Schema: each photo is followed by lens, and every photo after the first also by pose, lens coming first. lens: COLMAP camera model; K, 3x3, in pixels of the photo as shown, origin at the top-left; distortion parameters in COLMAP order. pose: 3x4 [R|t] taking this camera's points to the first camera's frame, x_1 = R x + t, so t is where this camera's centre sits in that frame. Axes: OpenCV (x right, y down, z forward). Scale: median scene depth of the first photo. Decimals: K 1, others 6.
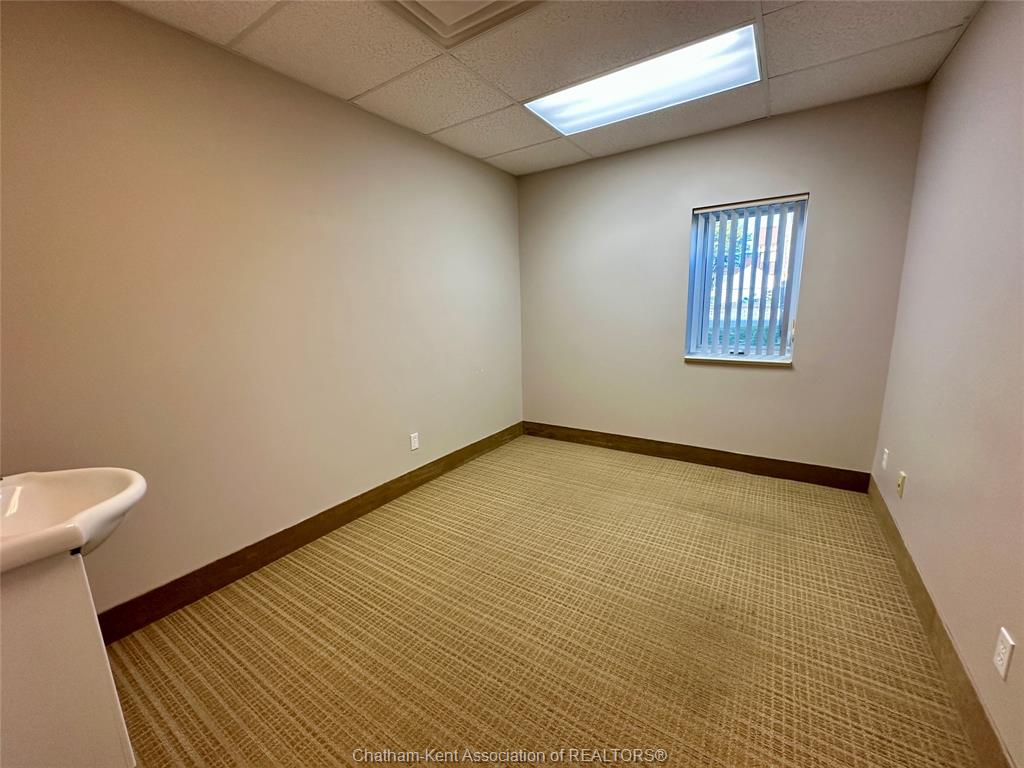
lens RADIAL K [[407.1, 0, 512.0], [0, 407.1, 384.0], [0, 0, 1]] dist [0.001074, 0.000016]
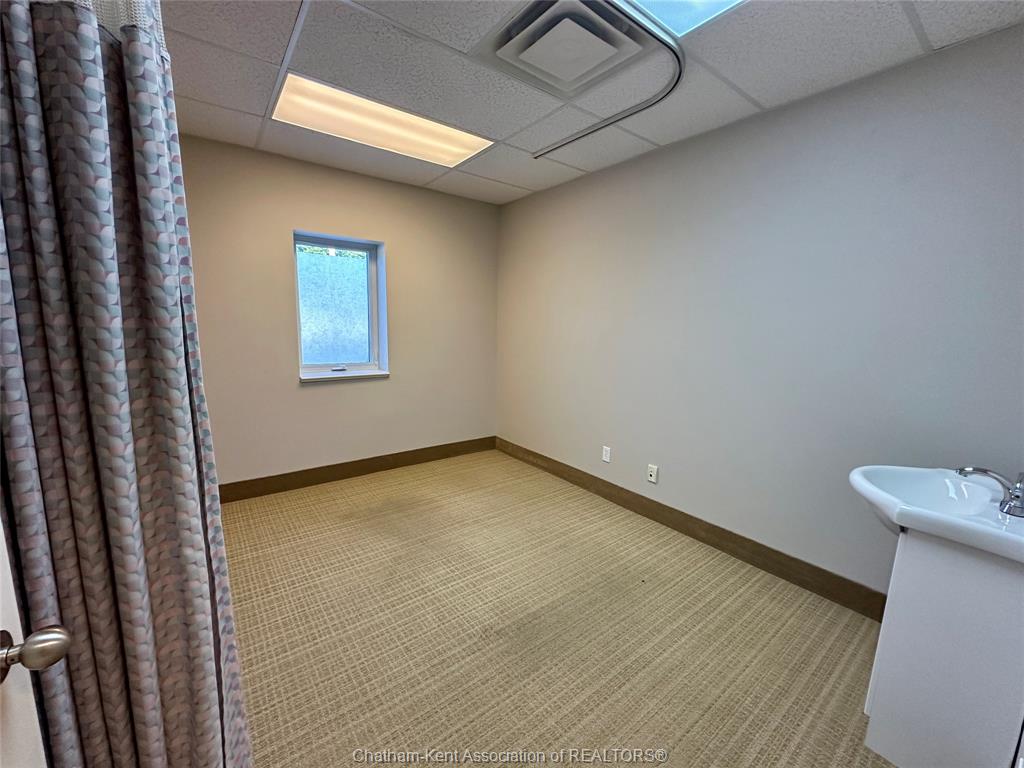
lens RADIAL K [[398.8, 0, 507.5], [0, 398.8, 385.6], [0, 0, 1]] dist [-0.001391, -0.000054]
pose [[0.336590, -0.102387, 0.936069, -0.554637], [0.151154, 0.987055, 0.053612, -0.052121], [-0.929441, 0.123445, 0.347709, 0.367481]]
